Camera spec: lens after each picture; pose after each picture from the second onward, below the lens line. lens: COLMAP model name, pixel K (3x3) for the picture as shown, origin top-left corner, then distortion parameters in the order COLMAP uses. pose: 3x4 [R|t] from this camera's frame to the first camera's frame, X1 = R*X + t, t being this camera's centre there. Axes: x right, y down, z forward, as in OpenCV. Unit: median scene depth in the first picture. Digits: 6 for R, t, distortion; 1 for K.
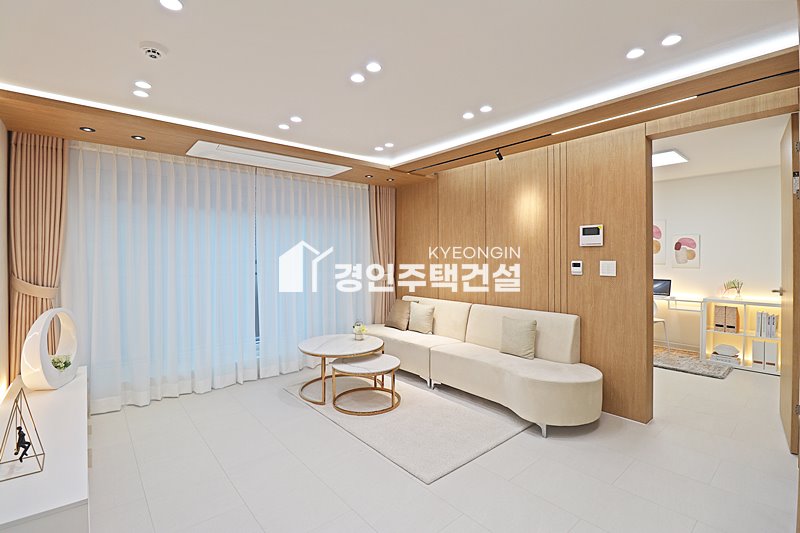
lens RADIAL K [[365.7, 0, 402.8], [0, 365.7, 257.4], [0, 0, 1]] dist [0.000708, -0.014171]
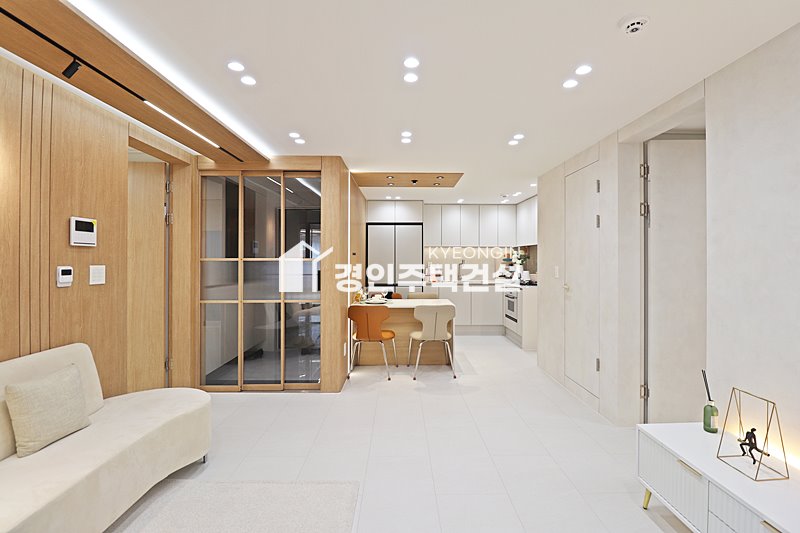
lens RADIAL K [[370.8, 0, 403.4], [0, 370.8, 259.5], [0, 0, 1]] dist [0.000416, -0.013064]
pose [[-0.765820, 0.003212, 0.643047, -0.431719], [0.002658, 0.999995, -0.001830, -0.000416], [-0.643049, 0.000308, -0.765825, 1.061689]]
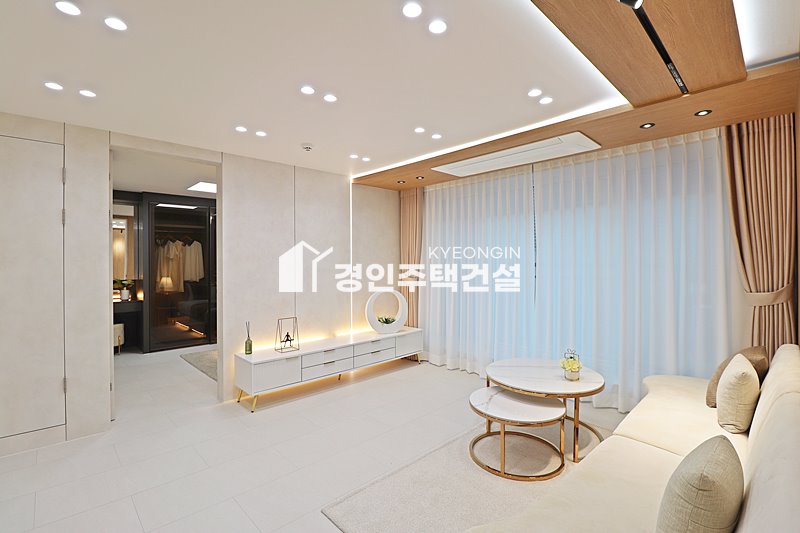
lens RADIAL K [[365.8, 0, 407.4], [0, 365.8, 261.6], [0, 0, 1]] dist [-0.000827, -0.014376]
pose [[0.065233, 0.004304, -0.997861, 0.611390], [0.002653, 0.999986, 0.004487, -0.001652], [0.997867, -0.002940, 0.065220, 0.716808]]
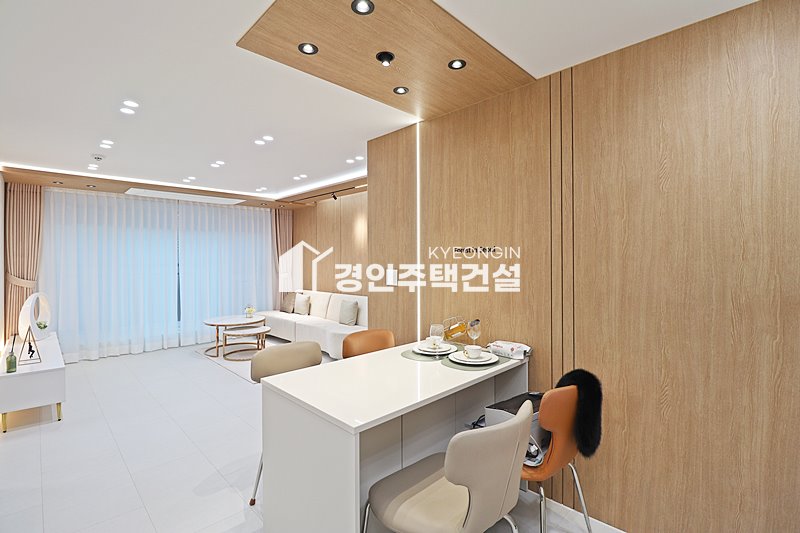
lens RADIAL K [[365.7, 0, 402.8], [0, 365.7, 257.4], [0, 0, 1]] dist [0.000708, -0.014171]
pose [[0.996957, 0.000821, 0.077944, 0.422277], [-0.000221, 0.999970, -0.007711, -0.006038], [-0.077948, 0.007670, 0.996928, -0.570126]]
